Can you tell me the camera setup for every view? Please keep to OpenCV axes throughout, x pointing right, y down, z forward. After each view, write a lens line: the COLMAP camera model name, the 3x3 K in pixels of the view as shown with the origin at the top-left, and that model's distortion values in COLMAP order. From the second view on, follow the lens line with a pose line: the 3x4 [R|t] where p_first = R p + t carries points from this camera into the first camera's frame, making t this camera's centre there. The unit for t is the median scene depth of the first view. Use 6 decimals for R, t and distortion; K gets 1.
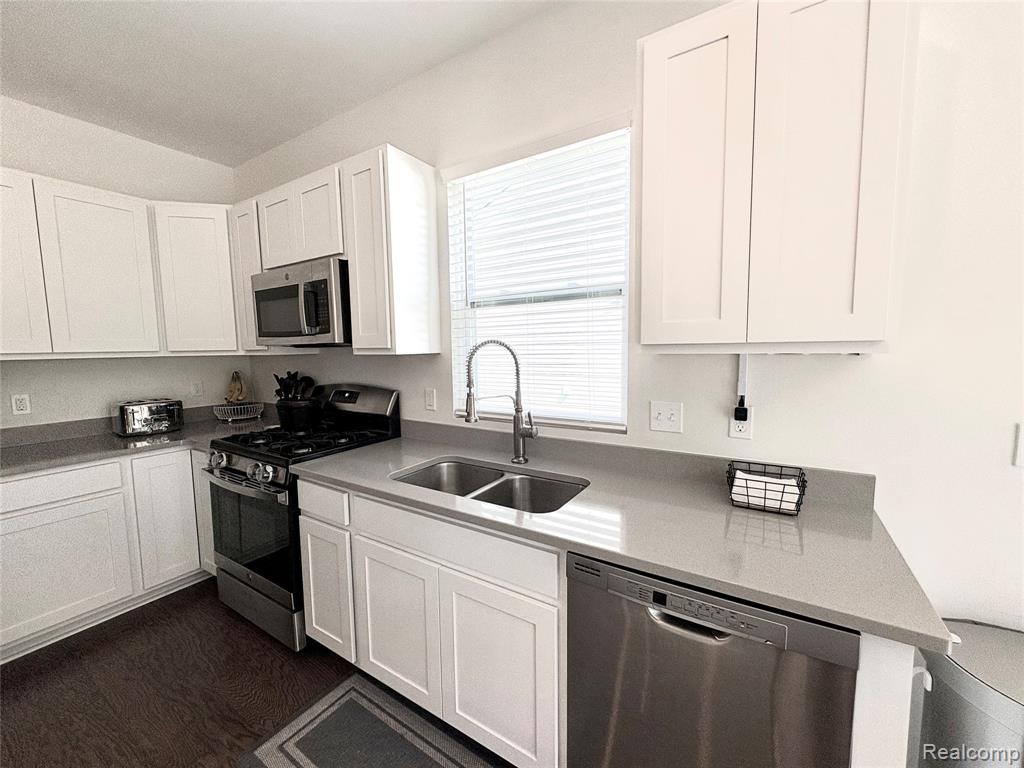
lens RADIAL K [[406.2, 0, 512.0], [0, 406.2, 384.0], [0, 0, 1]] dist [-0.000240, 0.000133]
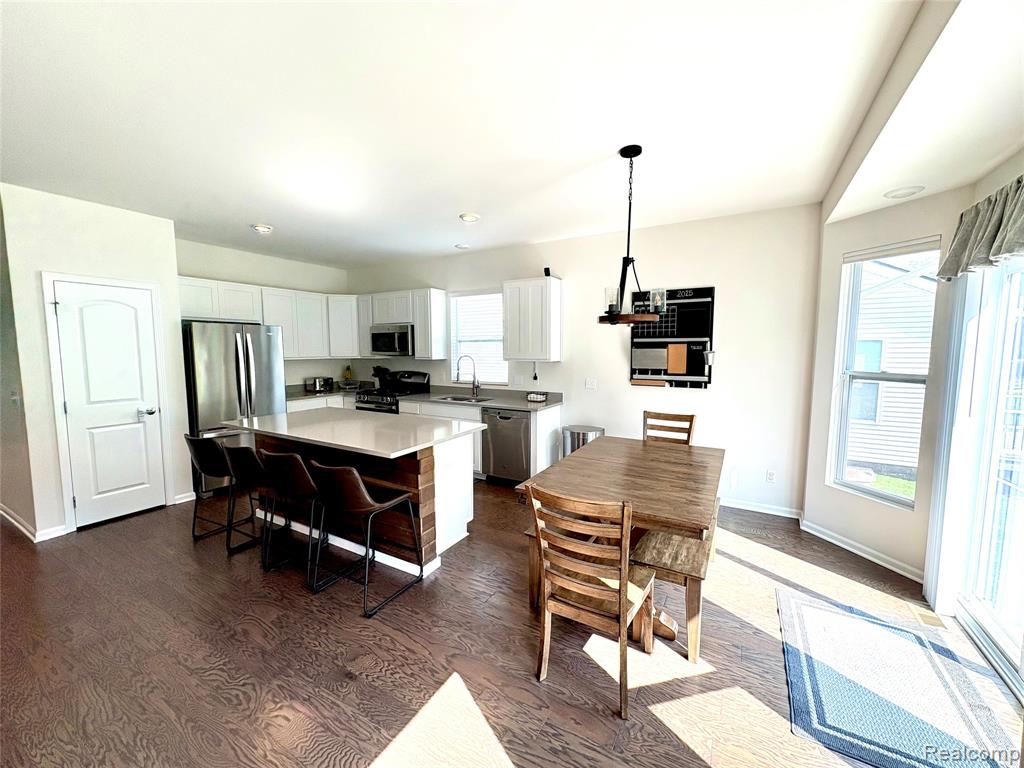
lens RADIAL K [[406.2, 0, 512.0], [0, 406.2, 384.0], [0, 0, 1]] dist [-0.000240, 0.000133]
pose [[0.999266, 0.012327, 0.036281, 0.166617], [-0.012043, 0.999895, -0.008029, 0.109748], [-0.036376, 0.007587, 0.999309, -1.789902]]
